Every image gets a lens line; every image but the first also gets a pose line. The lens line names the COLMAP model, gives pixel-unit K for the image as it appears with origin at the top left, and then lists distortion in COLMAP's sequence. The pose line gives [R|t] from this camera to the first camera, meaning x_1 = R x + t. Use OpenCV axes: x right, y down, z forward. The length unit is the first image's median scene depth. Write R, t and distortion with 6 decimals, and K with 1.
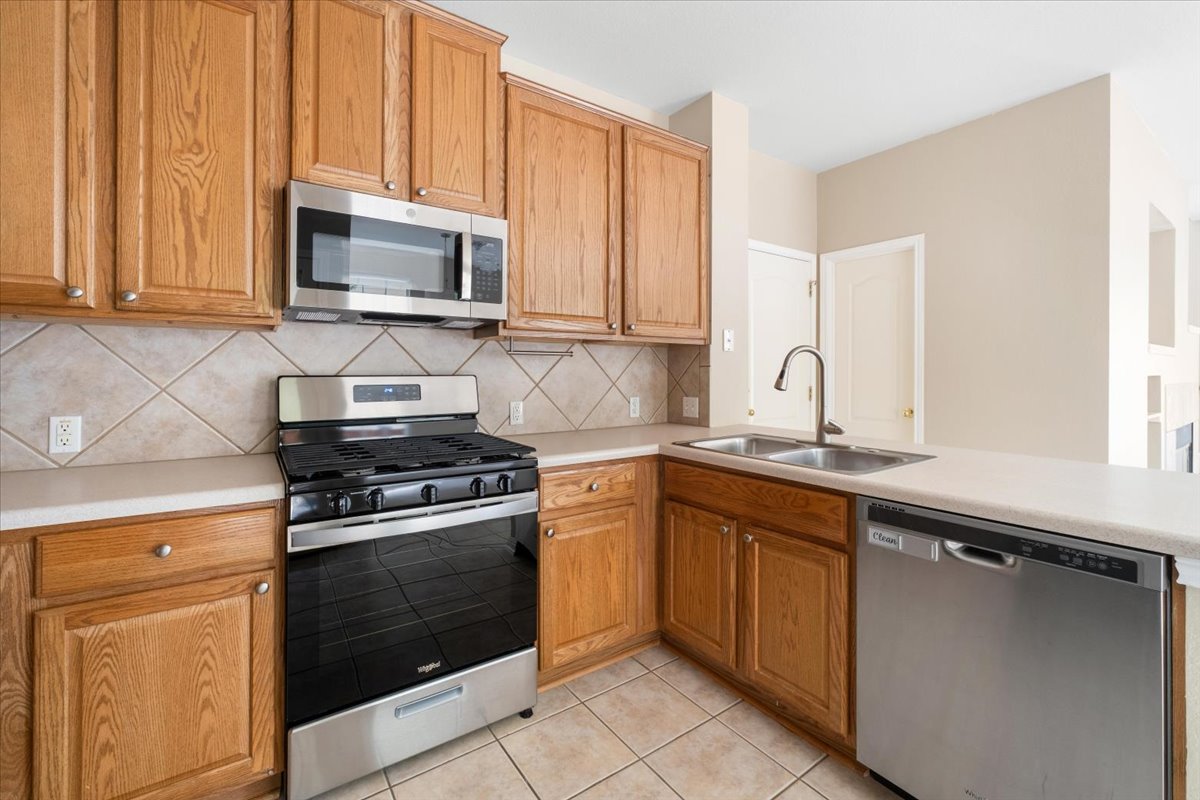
lens RADIAL K [[511.6, 0, 600.8], [0, 511.6, 370.2], [0, 0, 1]] dist [-0.010157, 0.000097]
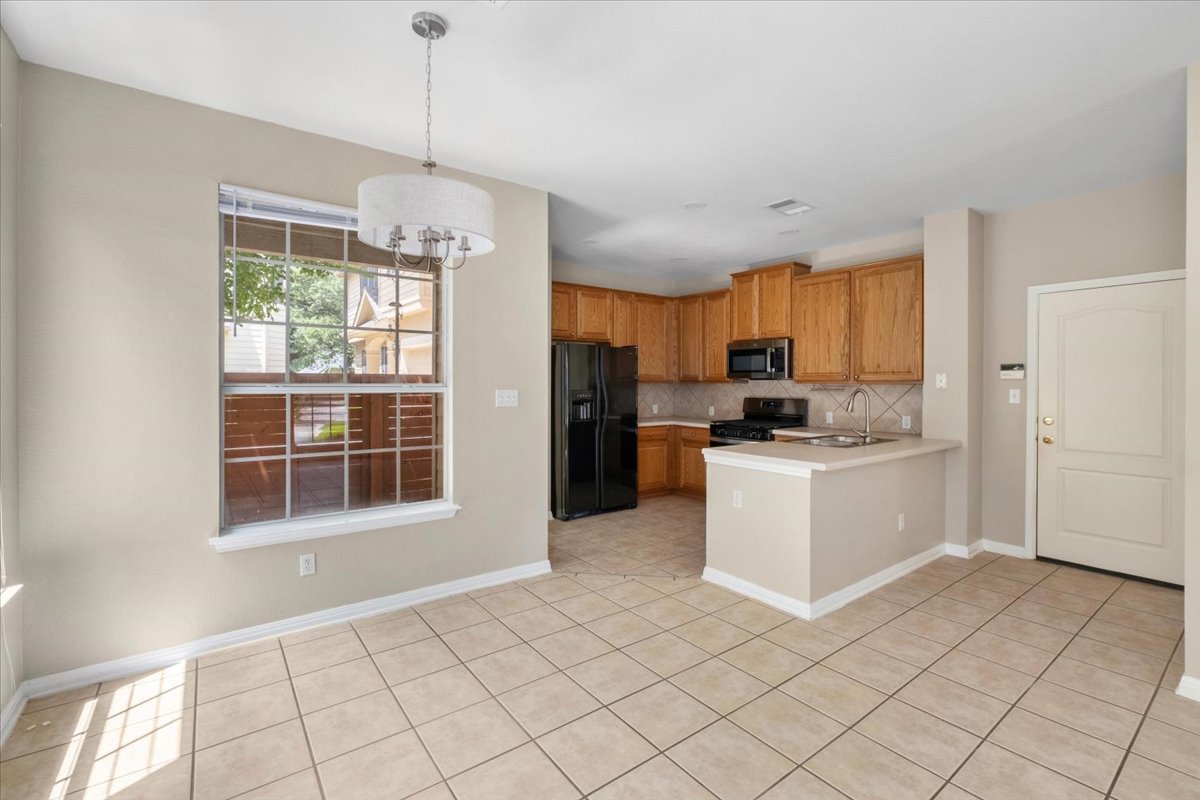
lens RADIAL K [[506.2, 0, 605.5], [0, 506.2, 383.2], [0, 0, 1]] dist [-0.011335, 0.005258]
pose [[0.056101, 0.000118, -0.998425, 1.954716], [-0.000501, 1.000000, 0.000090, -0.061967], [0.998425, 0.000495, 0.056101, -0.038835]]
